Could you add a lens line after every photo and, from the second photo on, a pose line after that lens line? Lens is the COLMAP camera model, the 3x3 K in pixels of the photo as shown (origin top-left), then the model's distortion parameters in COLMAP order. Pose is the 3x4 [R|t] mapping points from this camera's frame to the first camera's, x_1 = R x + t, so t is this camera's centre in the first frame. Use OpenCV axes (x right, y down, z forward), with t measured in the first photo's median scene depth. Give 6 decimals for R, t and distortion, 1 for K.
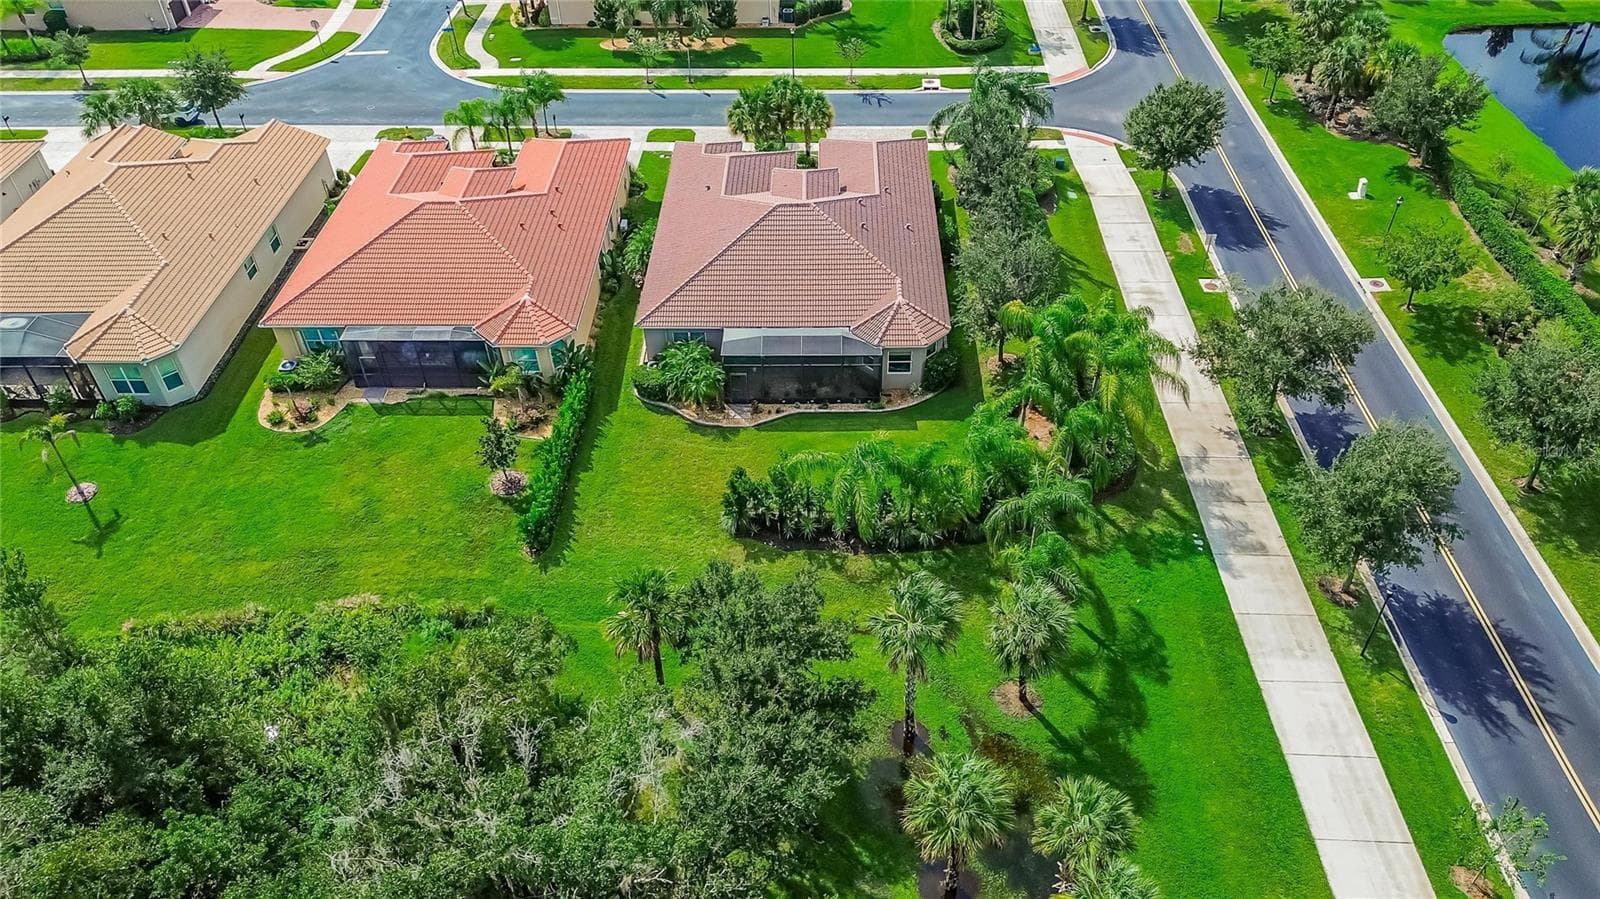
lens RADIAL K [[1131.1, 0, 800.0], [0, 1131.1, 449.5], [0, 0, 1]] dist [0.087599, -0.104206]
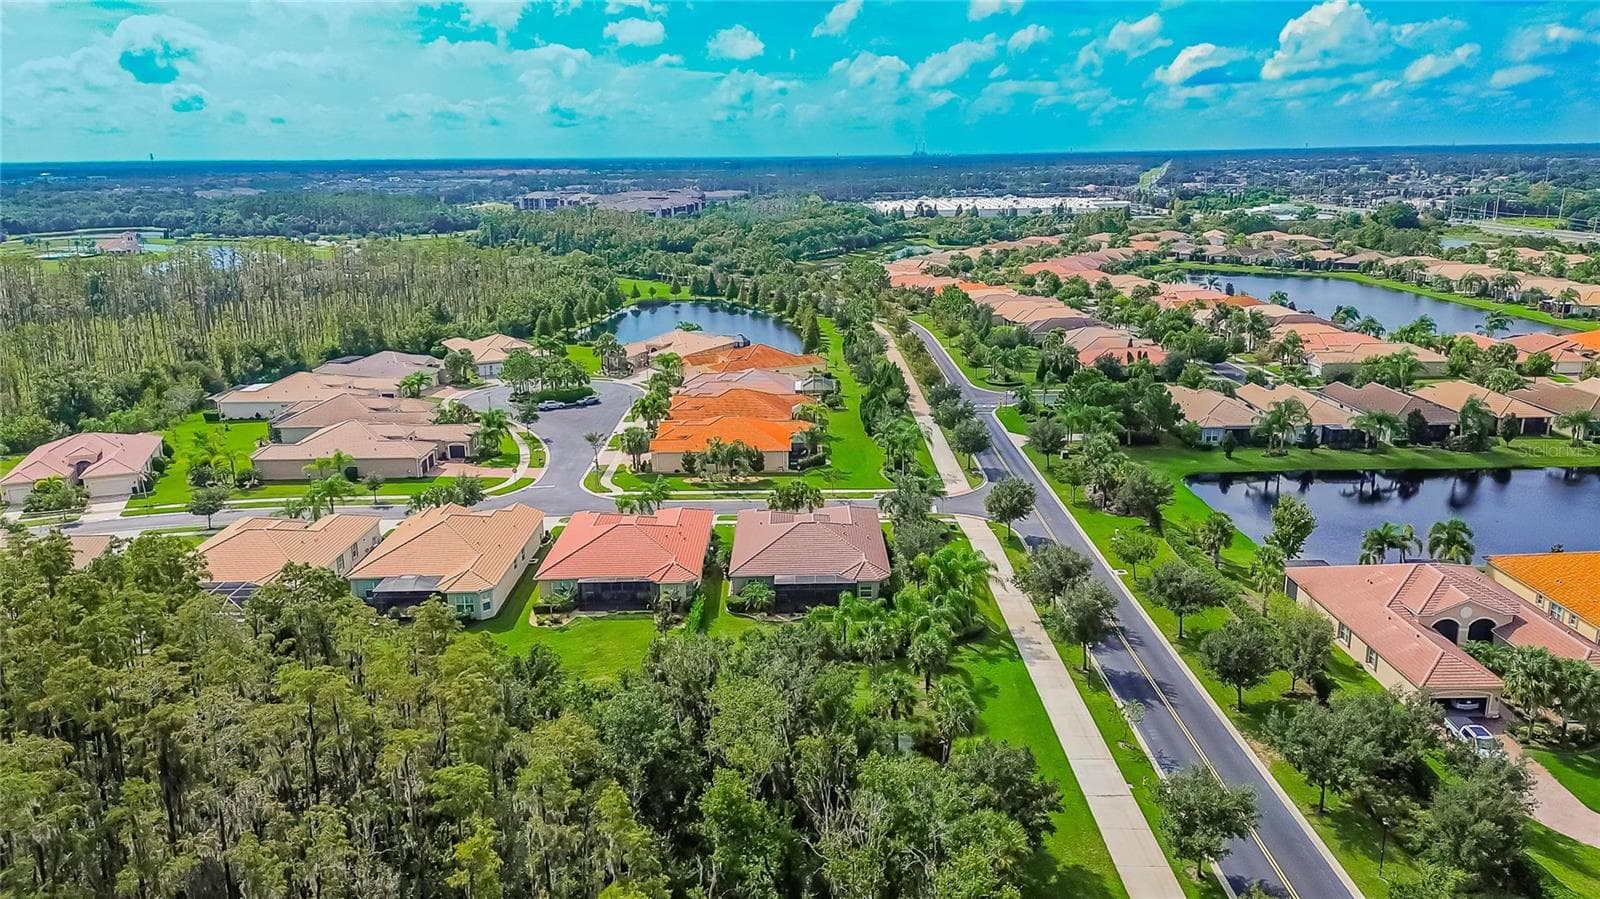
lens RADIAL K [[1131.1, 0, 800.0], [0, 1131.1, 449.5], [0, 0, 1]] dist [0.087599, -0.104206]
pose [[0.999661, -0.002158, 0.025951, -0.074304], [0.013450, 0.896130, -0.443589, 0.563710], [-0.022299, 0.443787, 0.895855, -0.837992]]
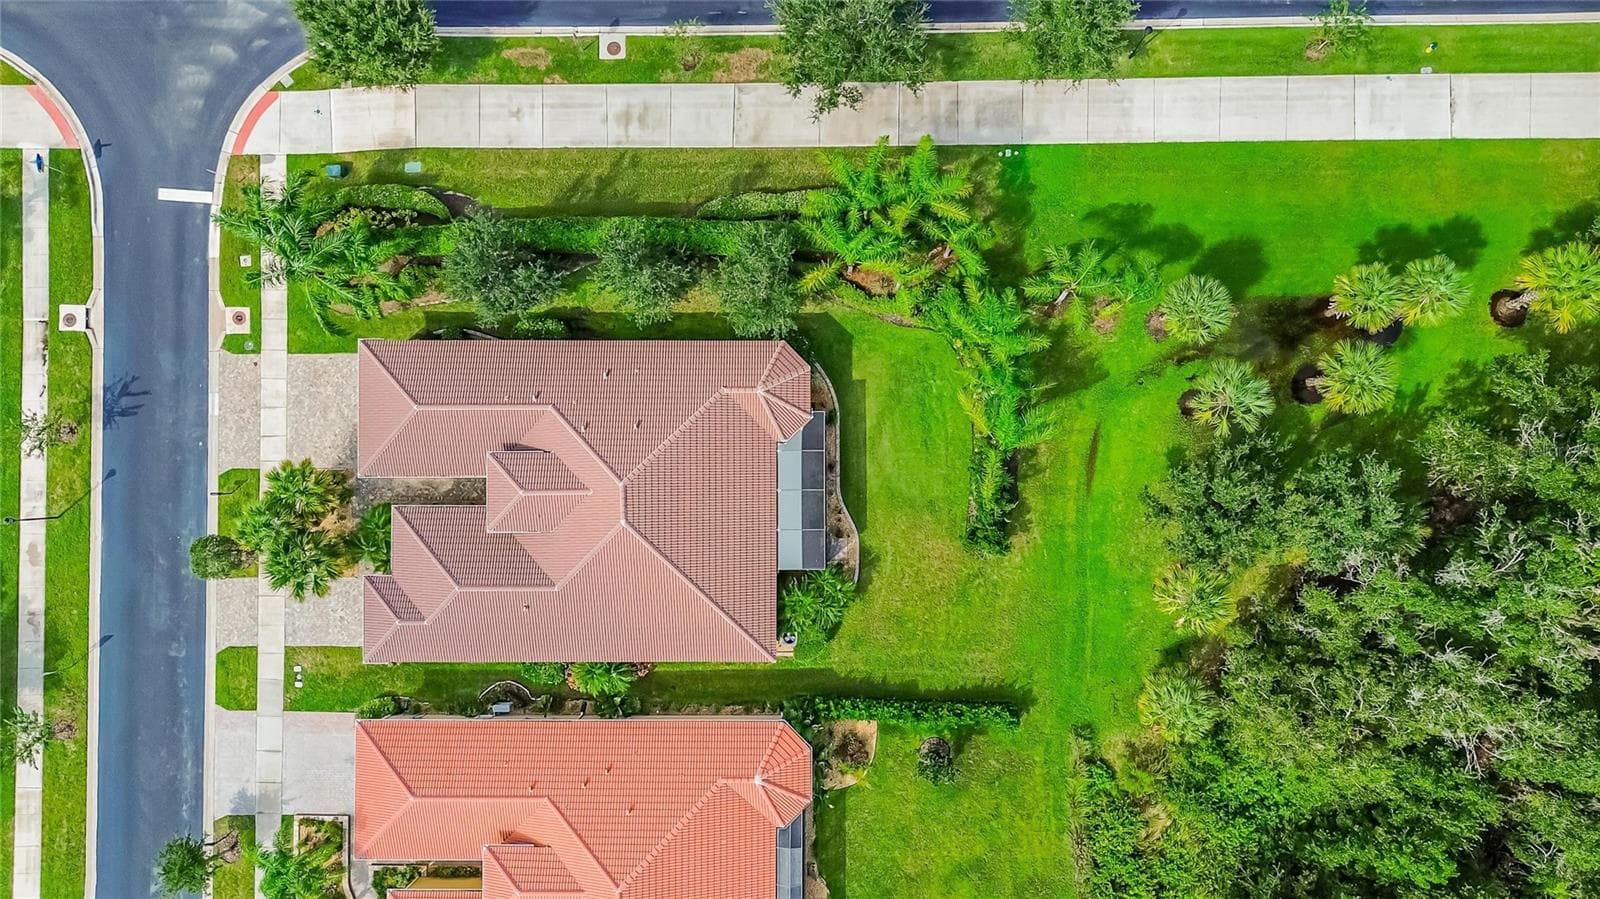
lens RADIAL K [[1131.1, 0, 800.0], [0, 1131.1, 449.5], [0, 0, 1]] dist [0.087599, -0.104206]
pose [[-0.021411, -0.999326, 0.029820, 0.007256], [0.679349, 0.007340, 0.733778, -0.822424], [-0.733502, 0.035969, 0.678734, 0.317784]]
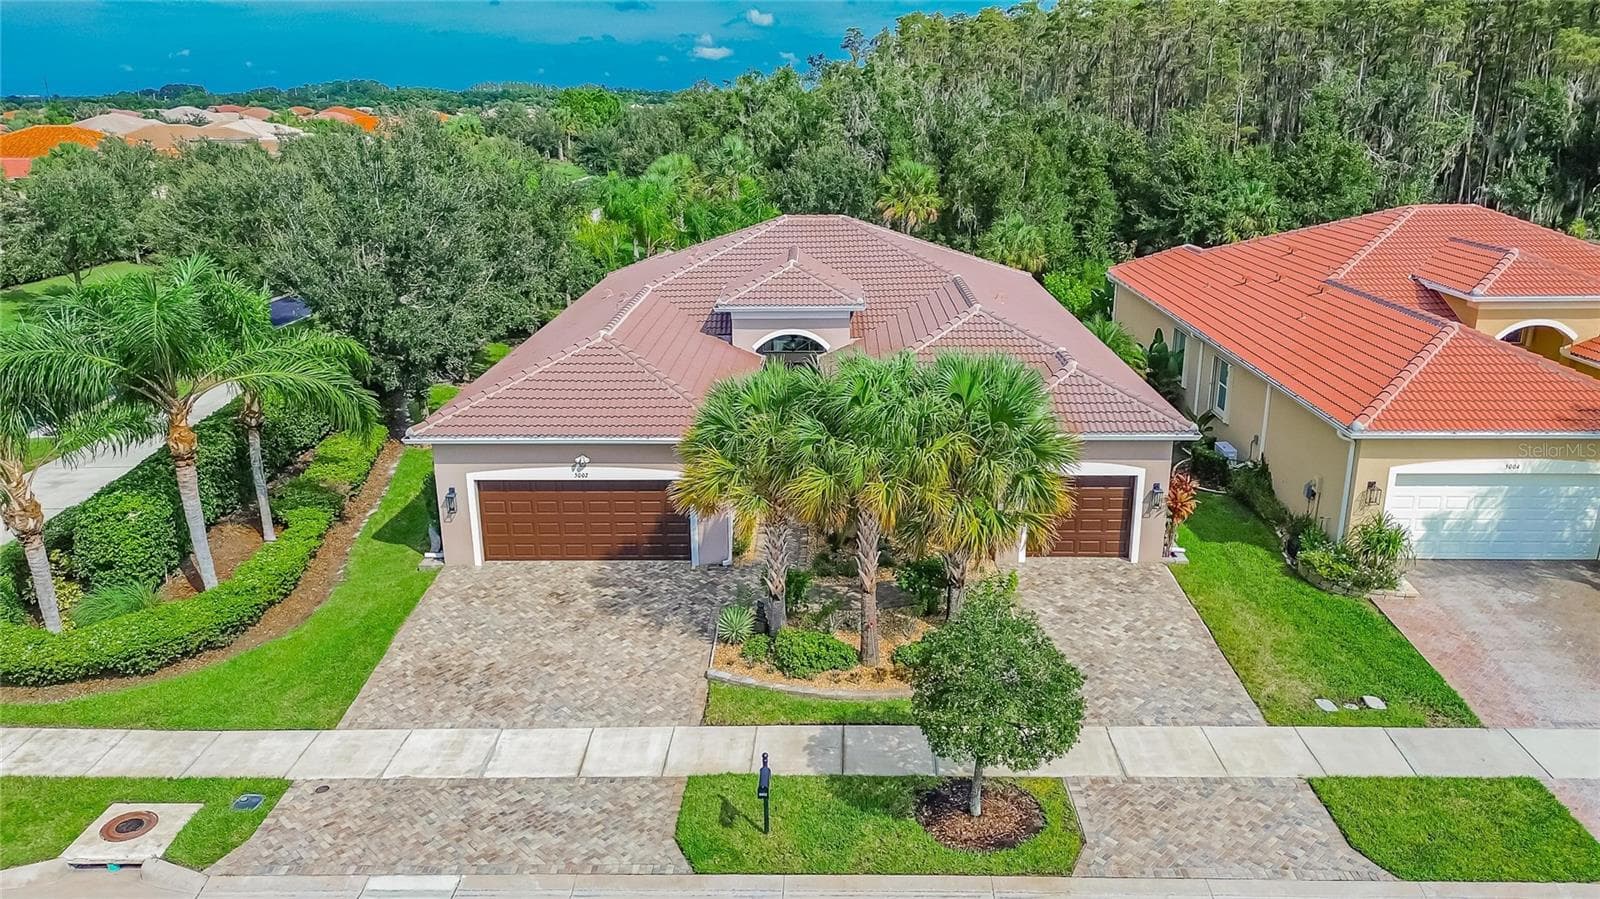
lens RADIAL K [[1131.8, 0, 800.0], [0, 1131.8, 449.5], [0, 0, 1]] dist [0.067009, -0.067562]
pose [[-0.999644, 0.021254, 0.016145, -0.005538], [0.024907, 0.525391, 0.850496, -0.689539], [0.009594, 0.850595, -0.525733, 1.496775]]
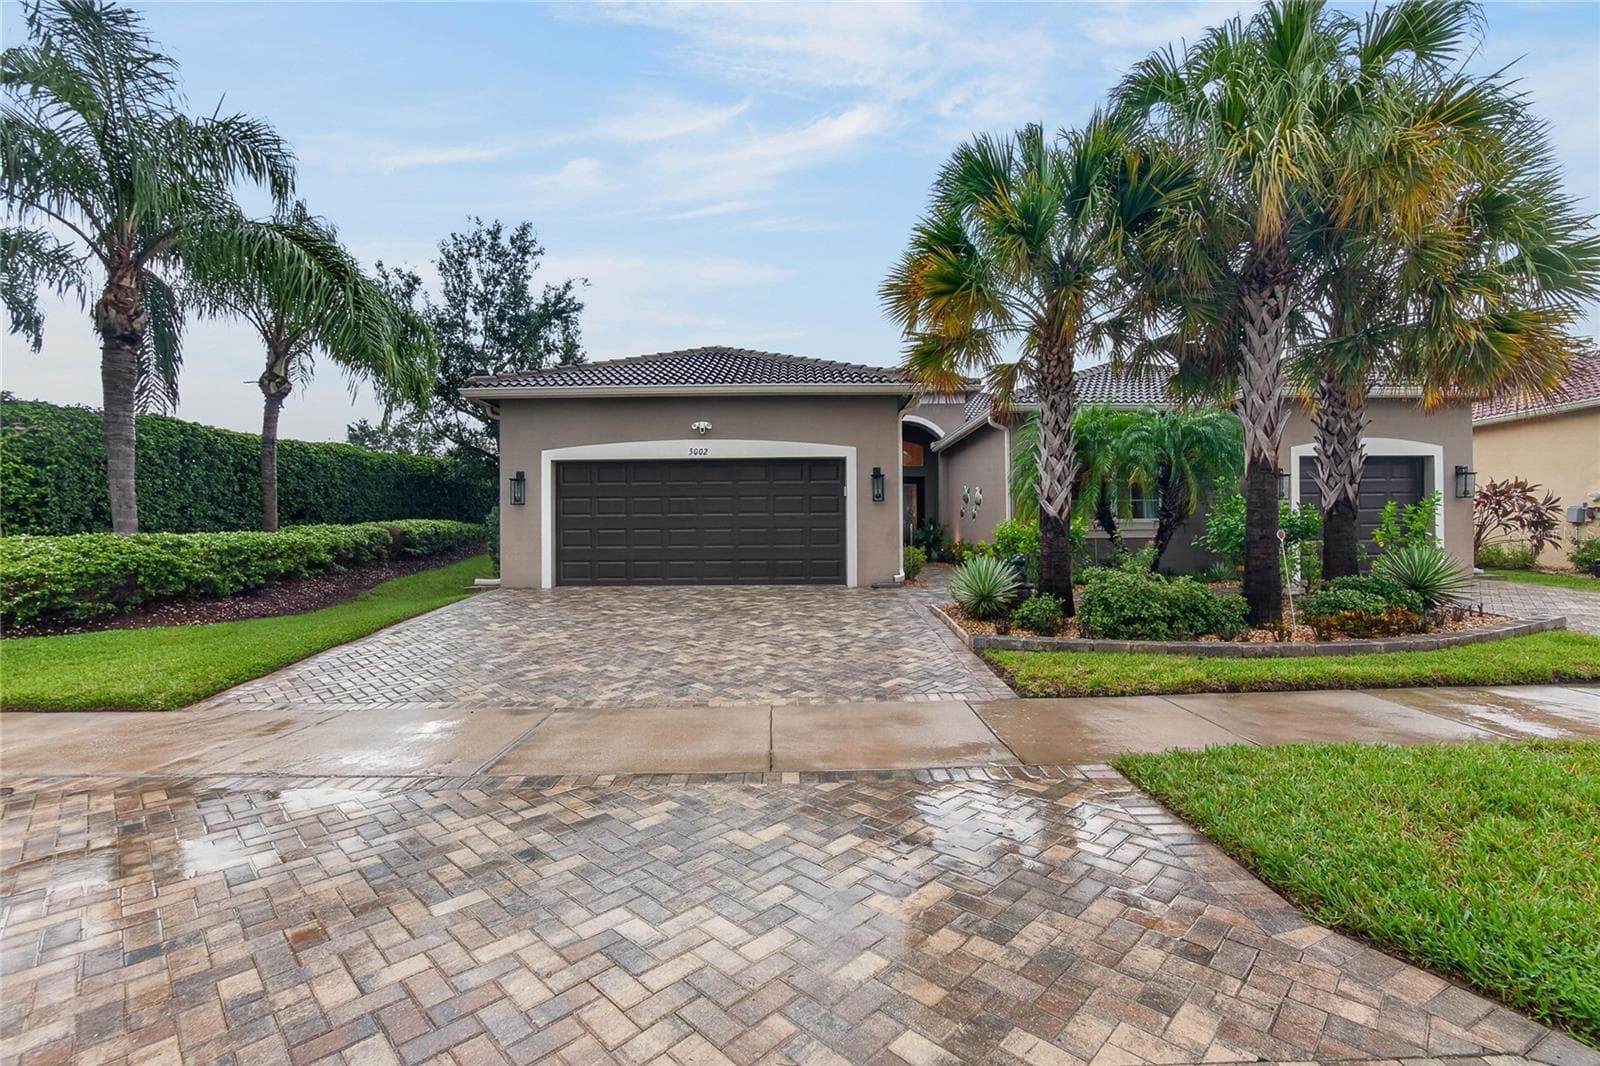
lens RADIAL K [[716.6, 0, 795.1], [0, 716.6, 525.6], [0, 0, 1]] dist [-0.046197, 0.011967]
pose [[-0.999589, 0.022828, -0.017315, 0.059993], [0.006353, 0.765865, 0.642970, -0.439195], [0.027939, 0.642596, -0.765696, 1.443953]]
